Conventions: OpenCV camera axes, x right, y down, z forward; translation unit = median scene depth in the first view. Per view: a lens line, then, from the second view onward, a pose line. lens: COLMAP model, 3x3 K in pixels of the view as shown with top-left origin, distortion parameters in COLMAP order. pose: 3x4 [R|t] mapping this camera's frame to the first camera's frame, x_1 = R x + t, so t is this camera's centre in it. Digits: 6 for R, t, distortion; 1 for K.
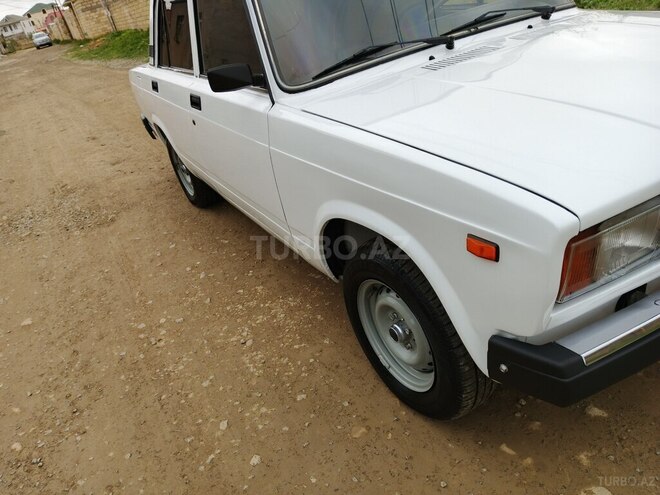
lens RADIAL K [[528.3, 0, 330.0], [0, 528.3, 247.5], [0, 0, 1]] dist [0.091625, -0.176961]
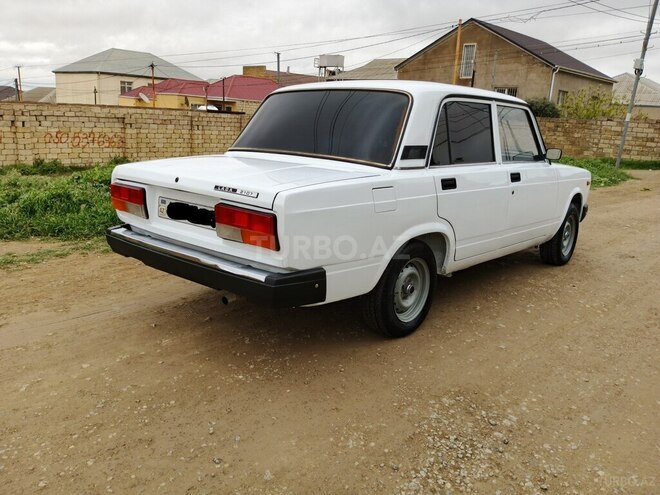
lens RADIAL K [[528.3, 0, 330.0], [0, 528.3, 247.5], [0, 0, 1]] dist [0.091625, -0.176961]
pose [[-0.314727, -0.035380, 0.948523, -1.549045], [0.461625, 0.867457, 0.185527, -0.635243], [-0.829367, 0.496252, -0.256680, 1.963430]]
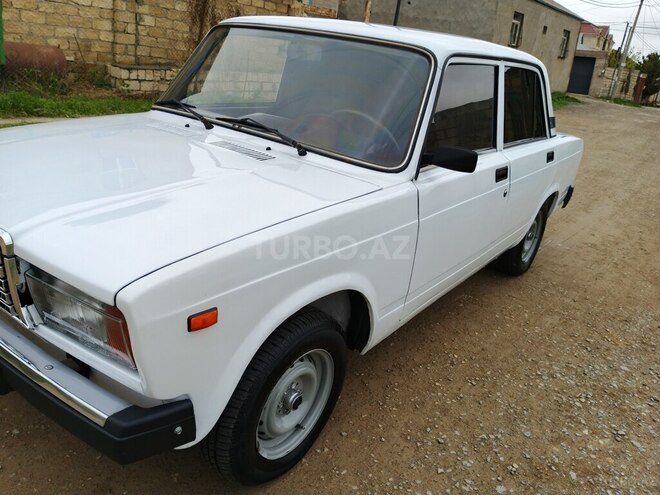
lens RADIAL K [[528.3, 0, 330.0], [0, 528.3, 247.5], [0, 0, 1]] dist [0.091625, -0.176961]
pose [[0.351890, 0.538636, -0.765535, 1.073995], [-0.593797, 0.760672, 0.262266, -0.503605], [0.723587, 0.362284, 0.587513, 0.467195]]
